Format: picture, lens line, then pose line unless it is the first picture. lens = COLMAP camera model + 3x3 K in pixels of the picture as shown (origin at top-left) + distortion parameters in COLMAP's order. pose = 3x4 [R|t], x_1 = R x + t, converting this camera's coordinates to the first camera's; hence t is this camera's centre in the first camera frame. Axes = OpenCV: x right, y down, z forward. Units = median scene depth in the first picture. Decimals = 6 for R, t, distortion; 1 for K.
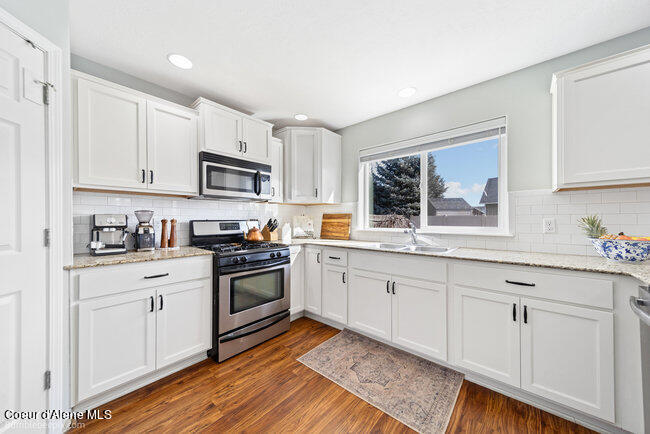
lens RADIAL K [[226.8, 0, 324.9], [0, 226.8, 219.4], [0, 0, 1]] dist [0.000760, 0.000036]
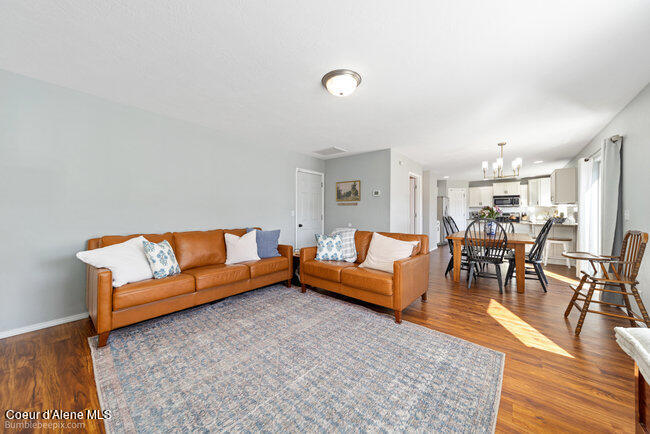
lens RADIAL K [[232.5, 0, 322.8], [0, 232.5, 210.2], [0, 0, 1]] dist [0.000574, 0.000061]
pose [[0.016536, -0.009942, -0.999814, 3.297626], [-0.004266, 0.999941, -0.010014, 0.010167], [0.999854, 0.004431, 0.016493, -1.964418]]
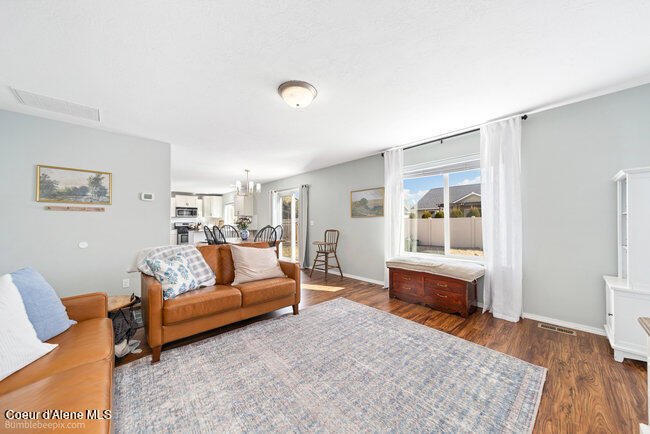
lens RADIAL K [[226.8, 0, 324.9], [0, 226.8, 219.4], [0, 0, 1]] dist [0.000760, 0.000036]
pose [[0.994438, -0.006682, -0.105111, 2.544525], [0.005449, 0.999913, -0.012008, 0.008707], [0.105182, 0.011369, 0.994388, -2.805349]]
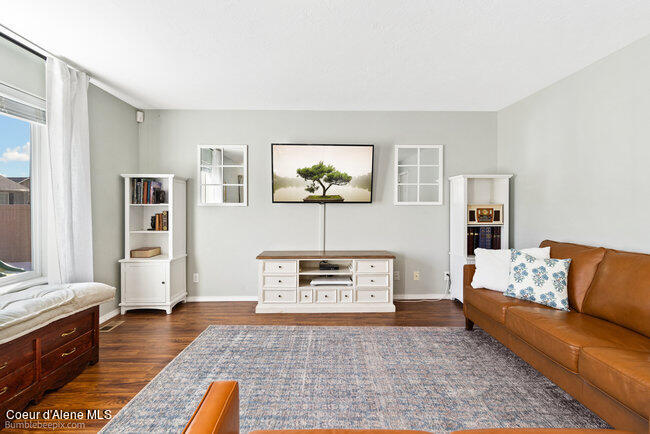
lens RADIAL K [[317.2, 0, 326.2], [0, 317.2, 207.1], [0, 0, 1]] dist [0.000475, 0.000005]
pose [[-0.675815, -0.001737, 0.737069, 1.855354], [-0.000979, 0.999998, 0.001459, -0.009858], [-0.737070, 0.000265, -0.675816, -1.422803]]
